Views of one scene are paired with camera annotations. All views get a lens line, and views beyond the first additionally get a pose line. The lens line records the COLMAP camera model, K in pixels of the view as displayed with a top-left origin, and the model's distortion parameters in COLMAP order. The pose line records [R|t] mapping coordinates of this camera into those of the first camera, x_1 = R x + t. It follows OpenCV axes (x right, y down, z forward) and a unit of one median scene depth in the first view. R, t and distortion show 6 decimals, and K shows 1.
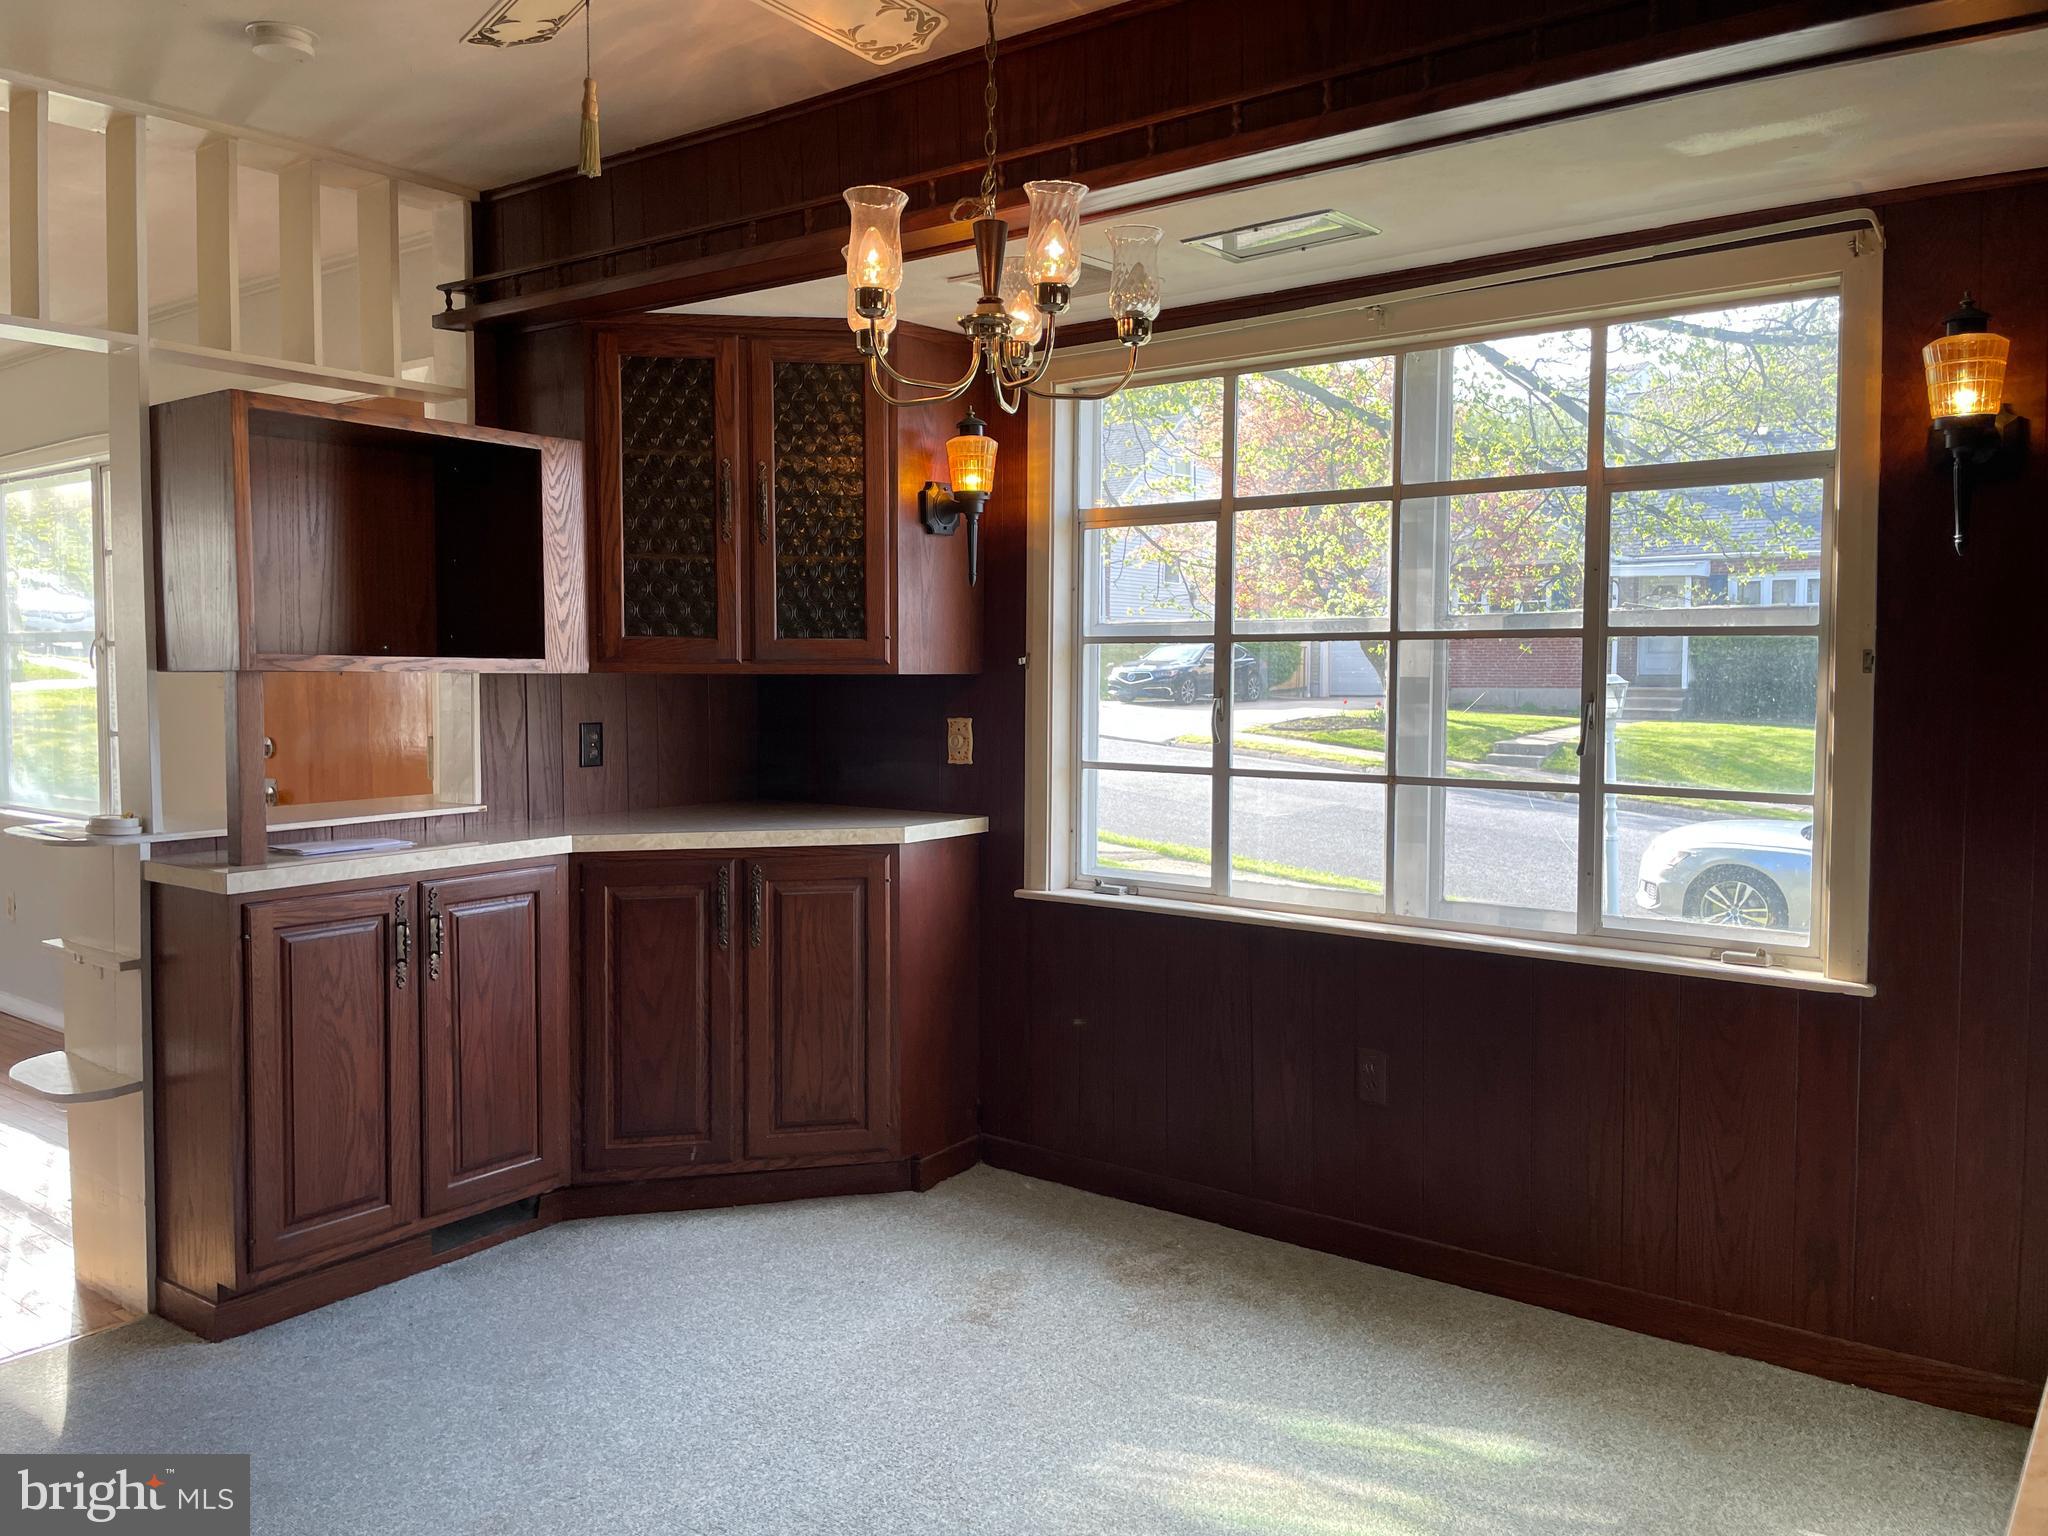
lens RADIAL K [[1571.2, 0, 1030.5], [0, 1571.2, 761.9], [0, 0, 1]] dist [0.060355, -0.079980]
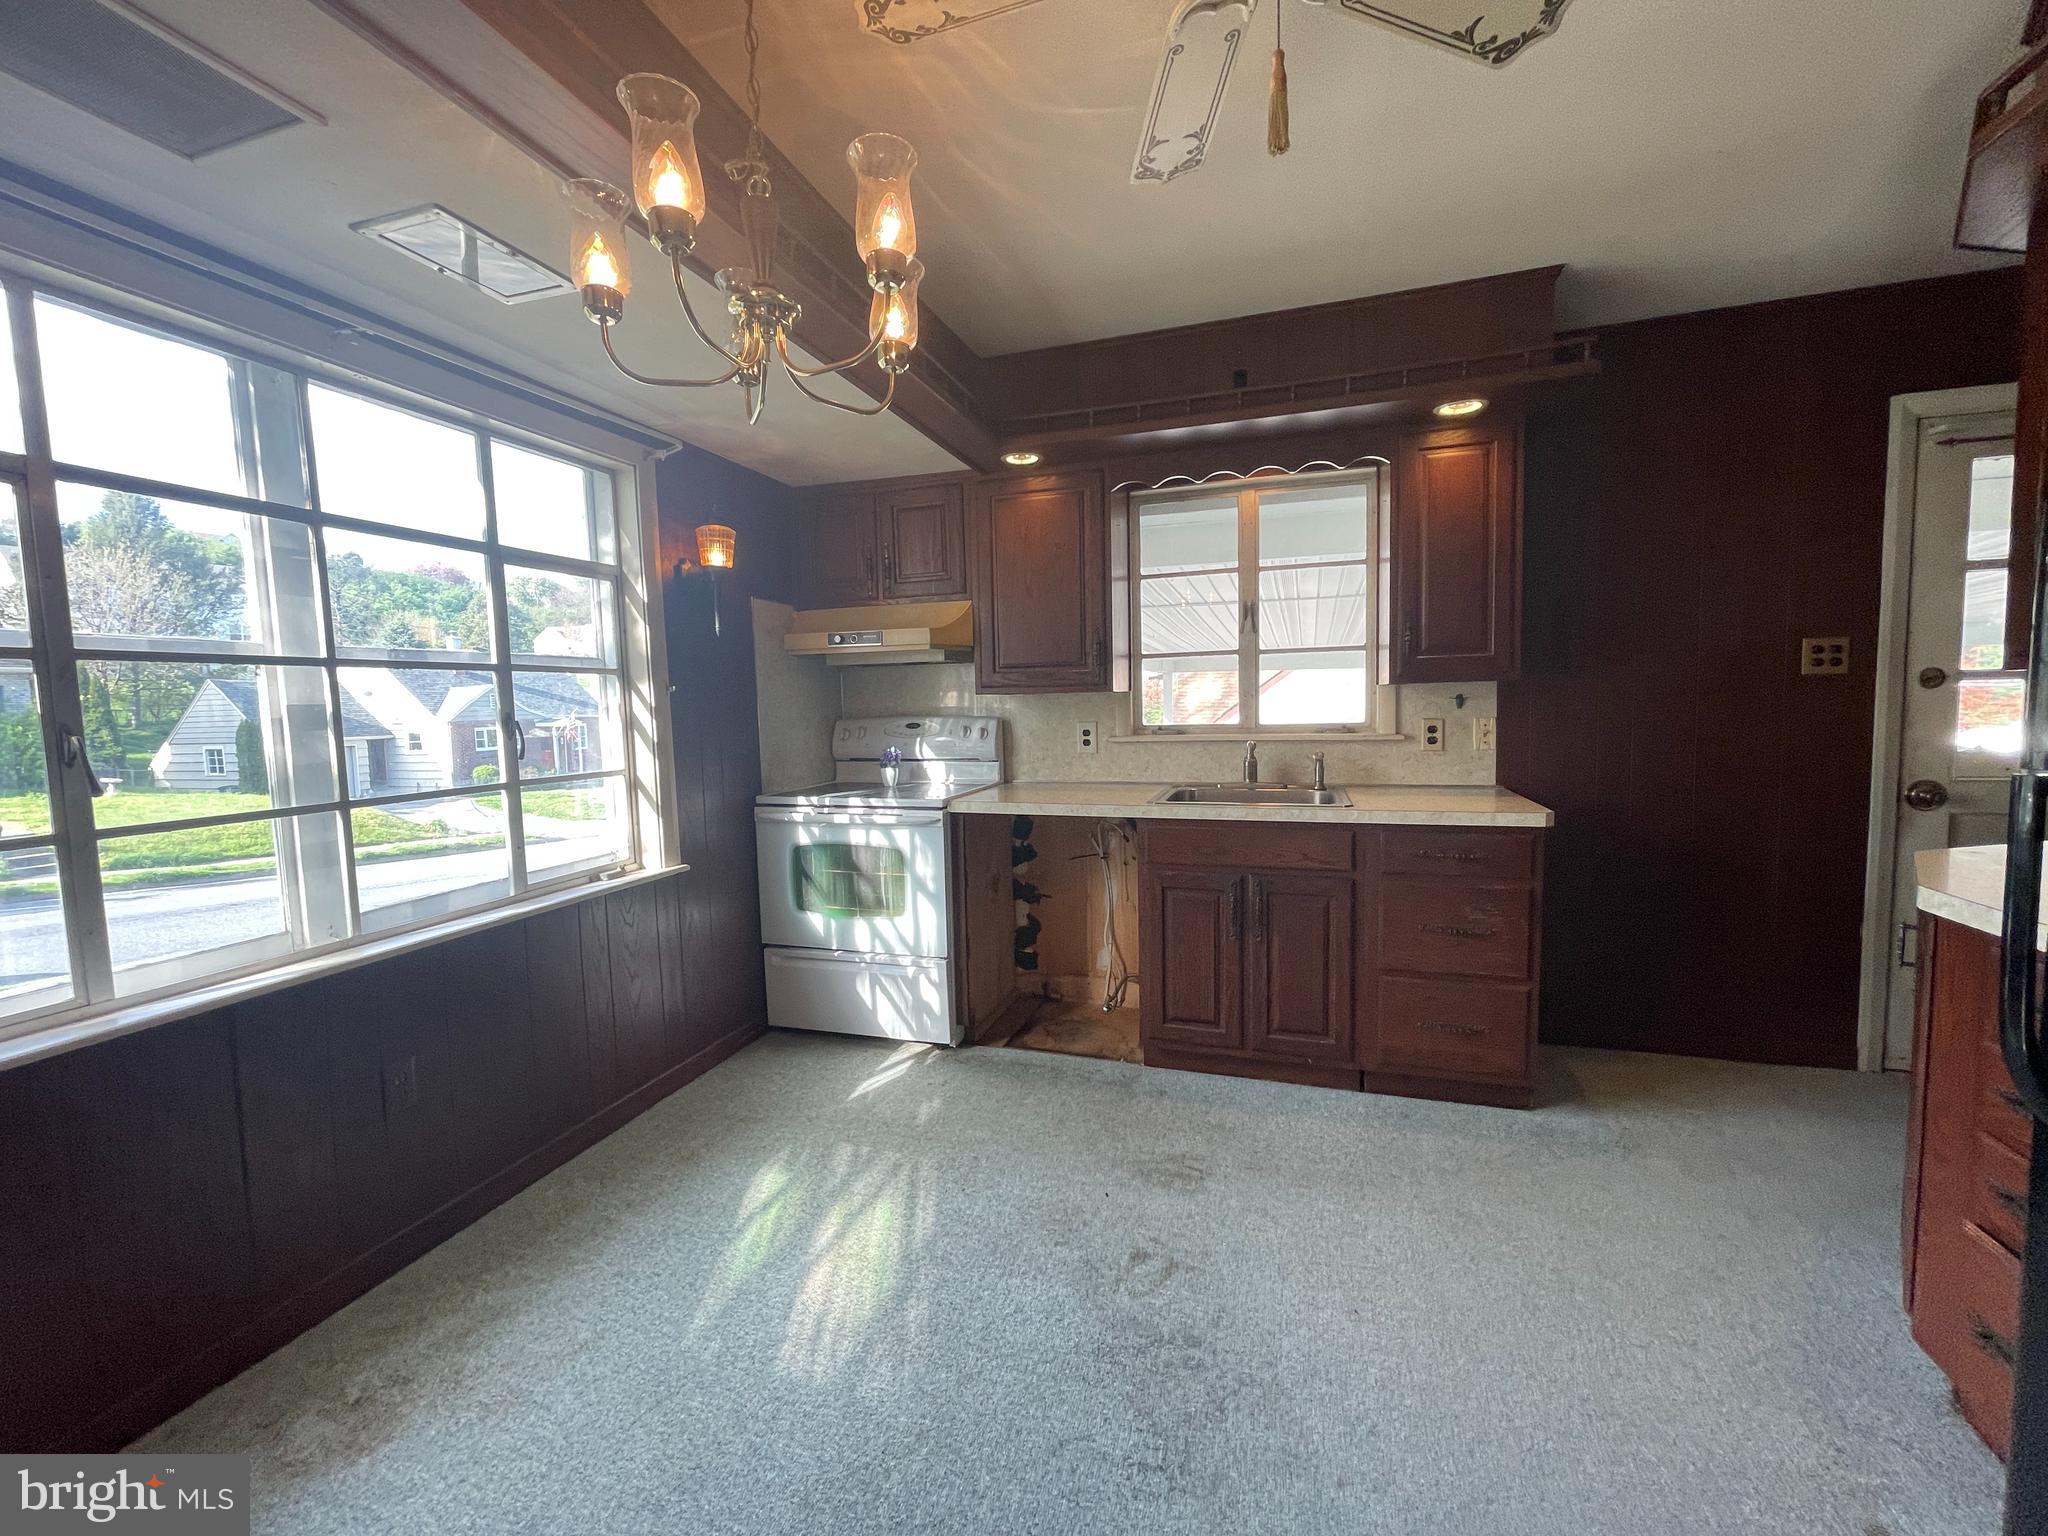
lens RADIAL K [[823.6, 0, 1034.0], [0, 823.6, 761.7], [0, 0, 1]] dist [-0.008449, 0.002645]
pose [[-0.337141, -0.070829, 0.938786, -0.520837], [0.073703, 0.992120, 0.101322, -0.046268], [-0.938565, 0.103352, -0.329263, 0.953921]]
